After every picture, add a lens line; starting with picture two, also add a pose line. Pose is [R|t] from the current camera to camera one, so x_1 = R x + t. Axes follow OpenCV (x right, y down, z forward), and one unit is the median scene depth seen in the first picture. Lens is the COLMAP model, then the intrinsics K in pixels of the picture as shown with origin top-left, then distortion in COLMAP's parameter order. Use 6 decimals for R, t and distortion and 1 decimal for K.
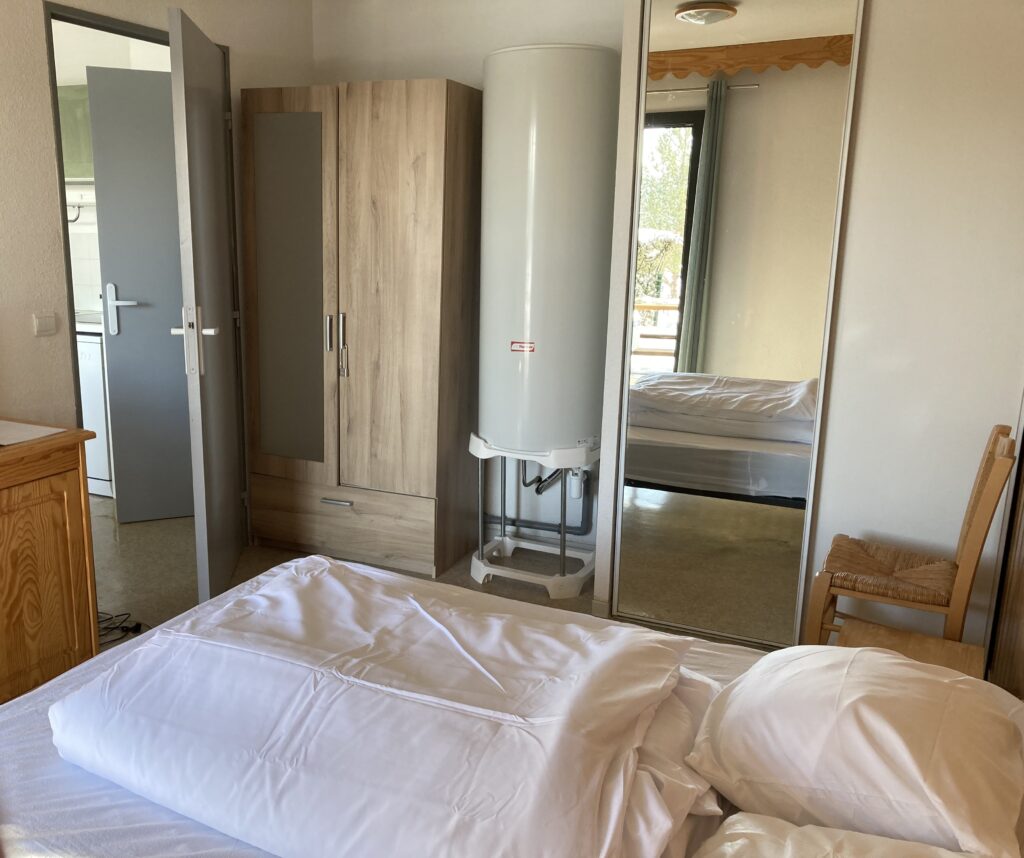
lens RADIAL K [[882.7, 0, 507.2], [0, 882.7, 428.9], [0, 0, 1]] dist [-0.095122, -0.001812]
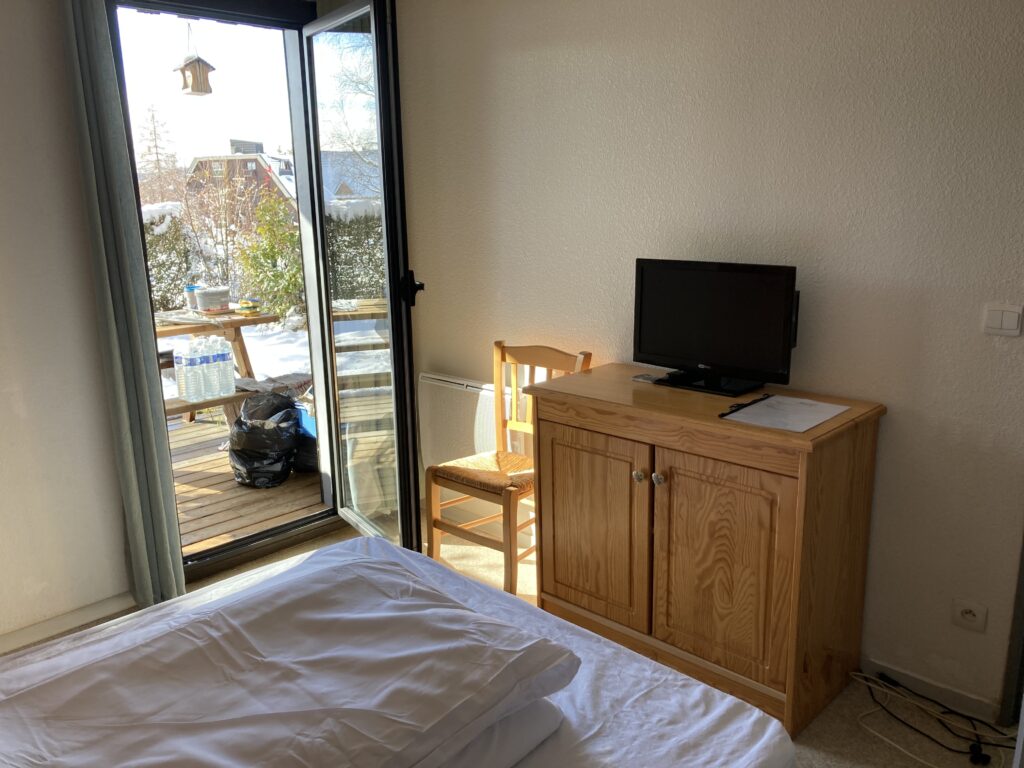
lens RADIAL K [[822.7, 0, 504.6], [0, 822.7, 384.6], [0, 0, 1]] dist [0.033352, -0.048665]
pose [[-0.360431, 0.190711, -0.913082, 0.465347], [-0.186350, 0.944422, 0.270817, -0.292231], [0.913982, 0.267763, -0.304860, 1.345938]]
